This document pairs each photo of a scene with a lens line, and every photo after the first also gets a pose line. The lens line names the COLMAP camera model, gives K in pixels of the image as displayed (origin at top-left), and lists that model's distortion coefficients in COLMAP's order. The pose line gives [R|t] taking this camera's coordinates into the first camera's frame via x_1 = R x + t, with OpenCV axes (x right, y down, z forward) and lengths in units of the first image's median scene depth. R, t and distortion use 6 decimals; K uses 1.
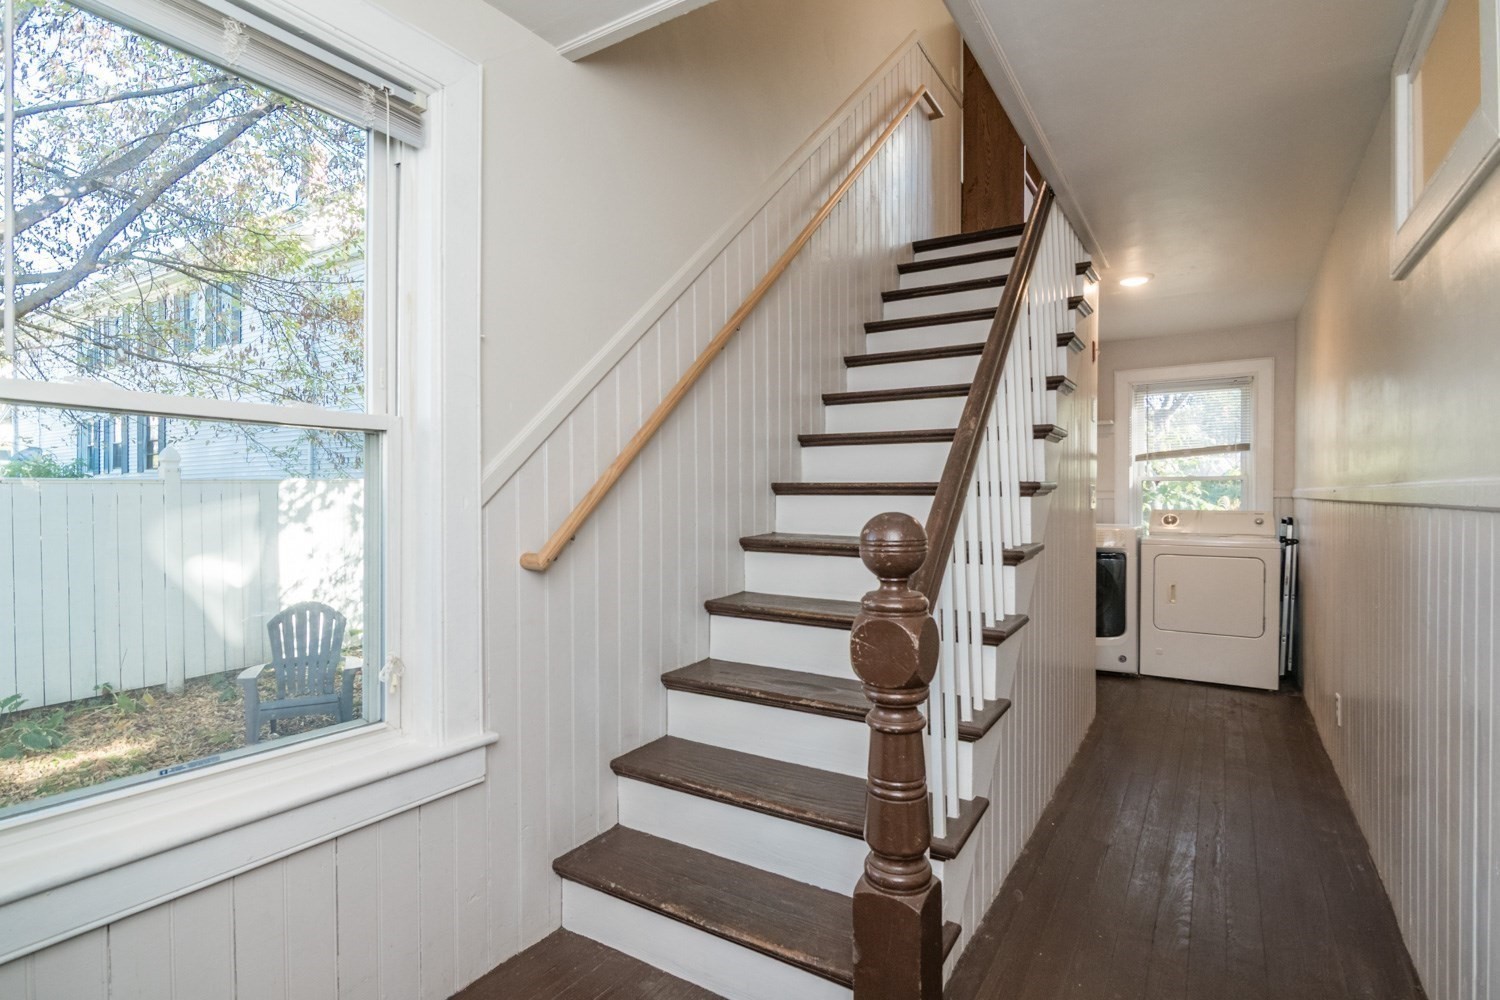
lens RADIAL K [[739.5, 0, 750.0], [0, 739.5, 502.1], [0, 0, 1]] dist [0.005421, 0.000490]
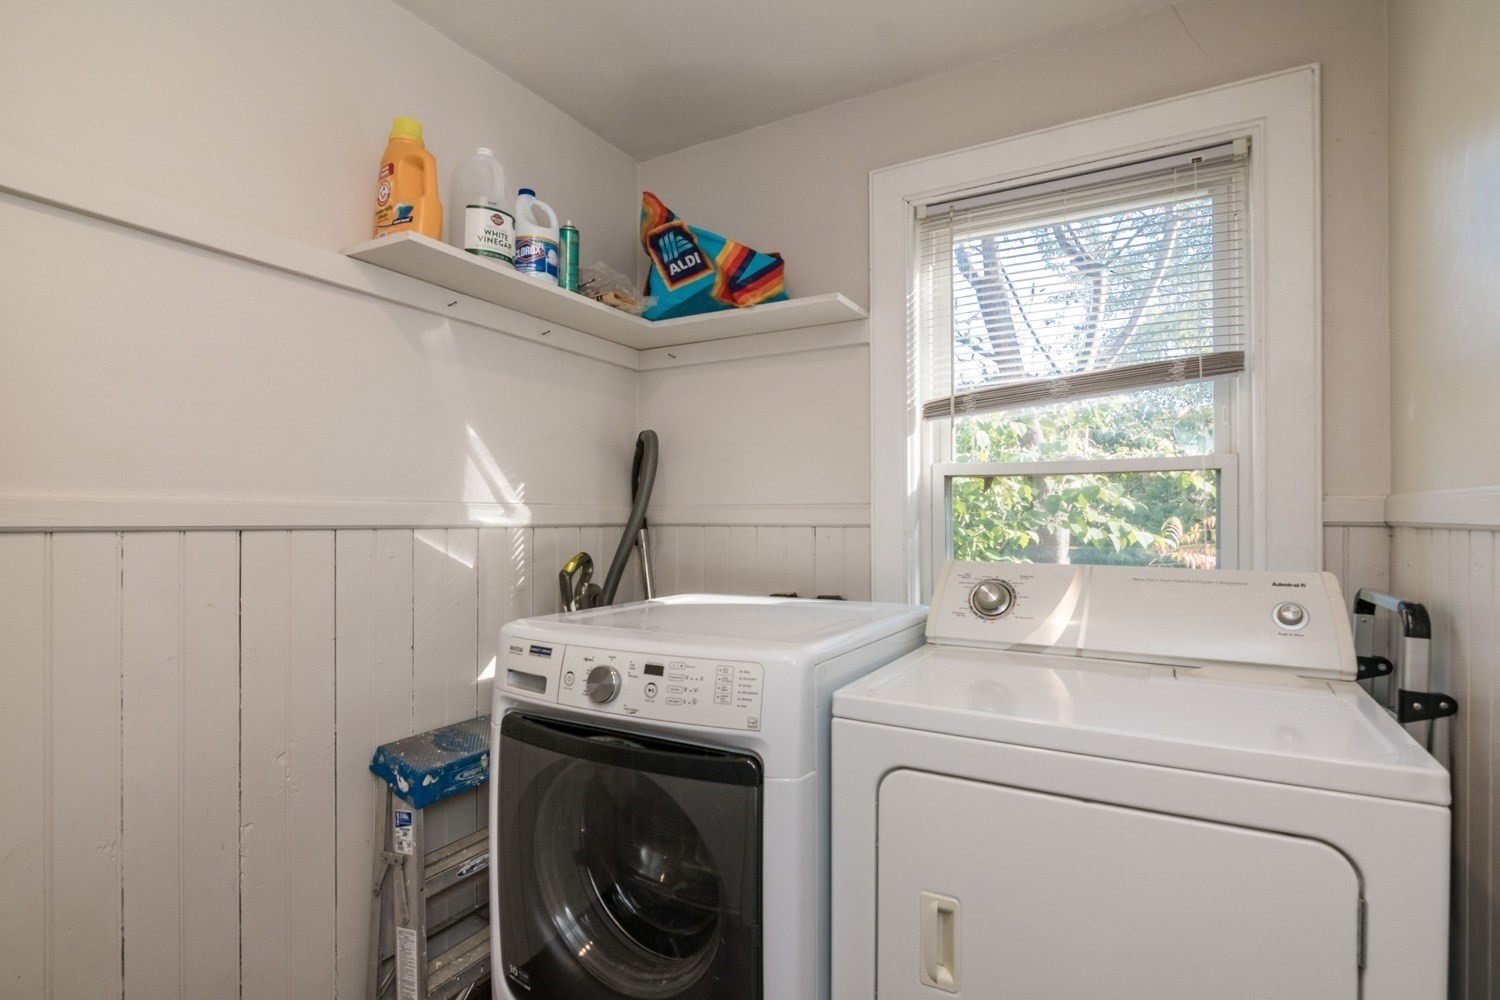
lens RADIAL K [[739.5, 0, 752.4], [0, 739.5, 503.9], [0, 0, 1]] dist [0.005421, 0.000490]
pose [[0.999236, -0.000414, 0.039076, 0.427858], [0.001265, 0.999762, -0.021769, -0.007252], [-0.039057, 0.021802, 0.998999, 0.655519]]
